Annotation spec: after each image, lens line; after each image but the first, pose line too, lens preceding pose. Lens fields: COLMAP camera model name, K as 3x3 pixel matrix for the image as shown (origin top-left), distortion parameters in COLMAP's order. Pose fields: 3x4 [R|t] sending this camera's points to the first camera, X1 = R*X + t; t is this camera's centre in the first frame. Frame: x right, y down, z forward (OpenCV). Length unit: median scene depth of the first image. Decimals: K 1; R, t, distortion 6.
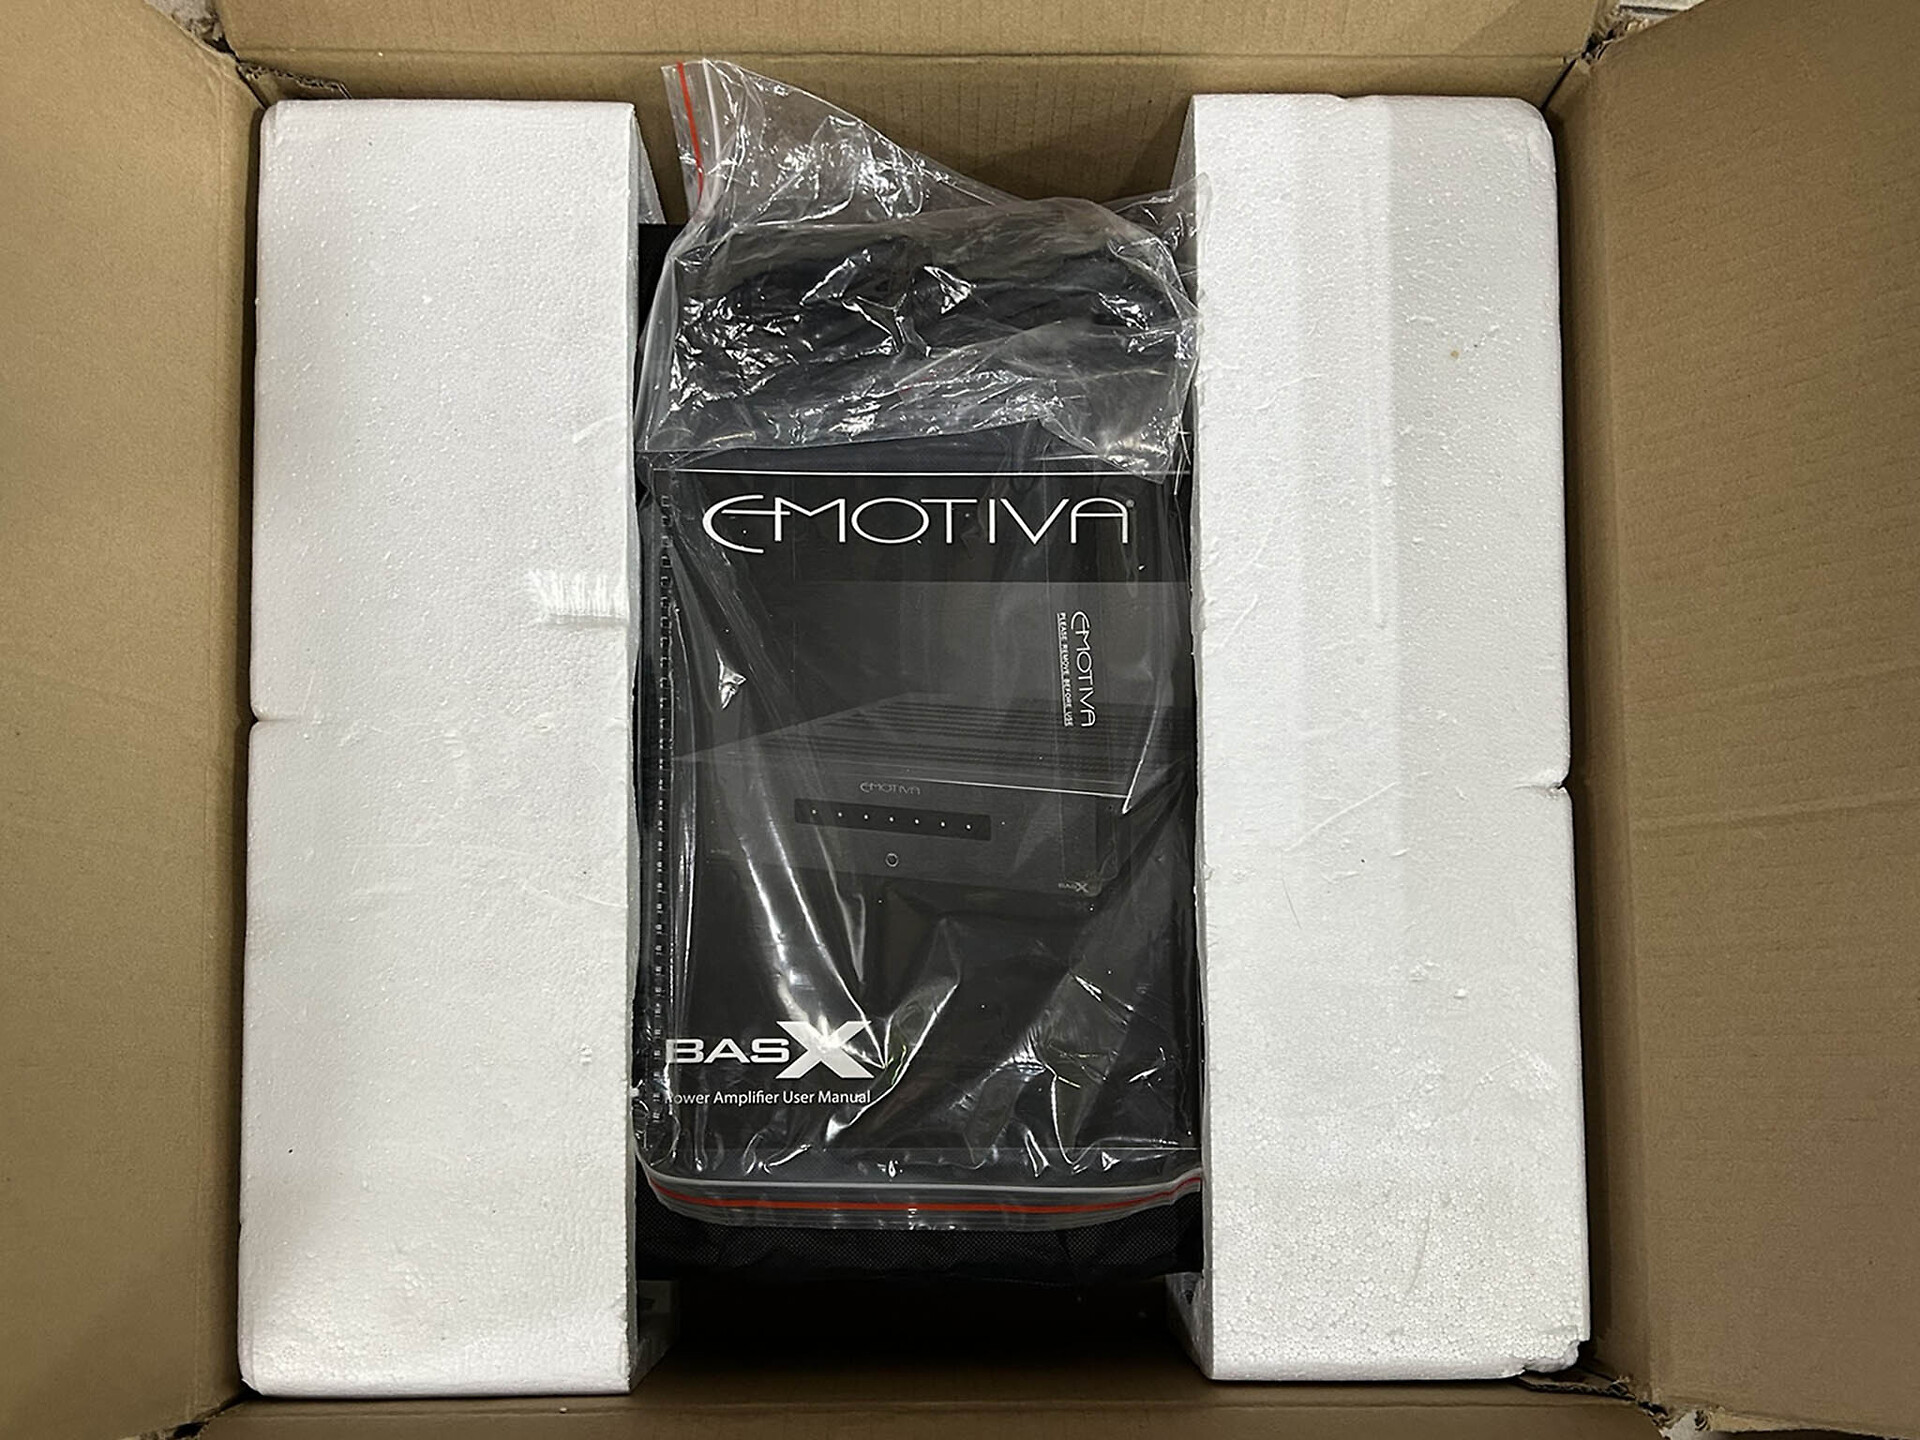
lens RADIAL K [[1436.3, 0, 958.0], [0, 1436.3, 786.5], [0, 0, 1]] dist [-0.003977, 0.004039]
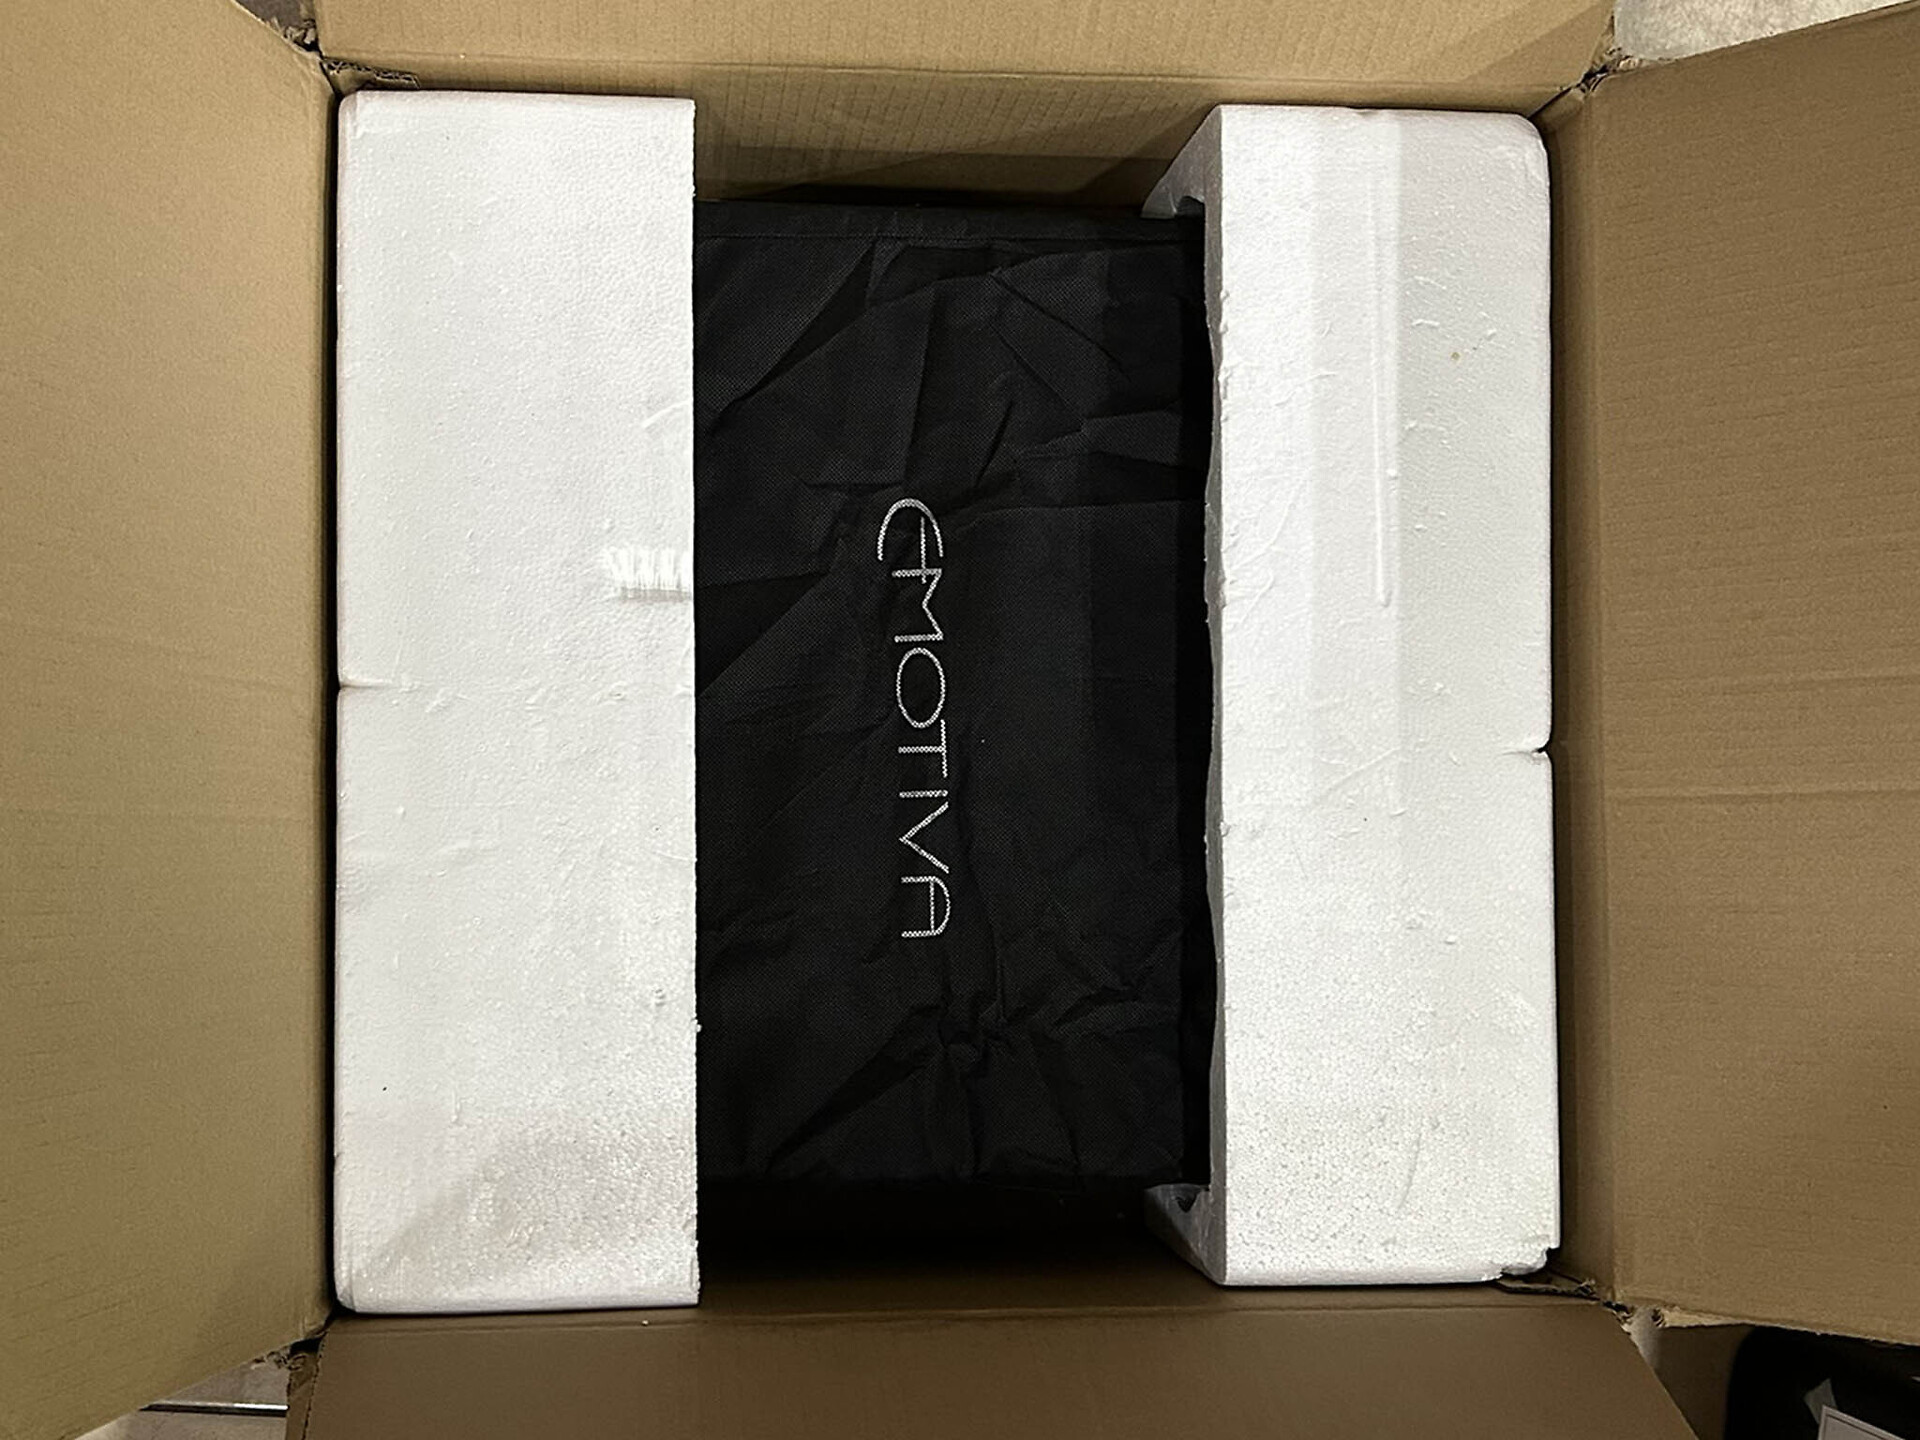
lens RADIAL K [[1471.9, 0, 960.0], [0, 1471.9, 720.0], [0, 0, 1]] dist [0.006236, -0.003904]
pose [[0.998831, 0.005218, 0.048064, -0.084724], [-0.006846, 0.999406, 0.033774, -0.061110], [-0.047860, -0.034064, 0.998273, -0.112561]]
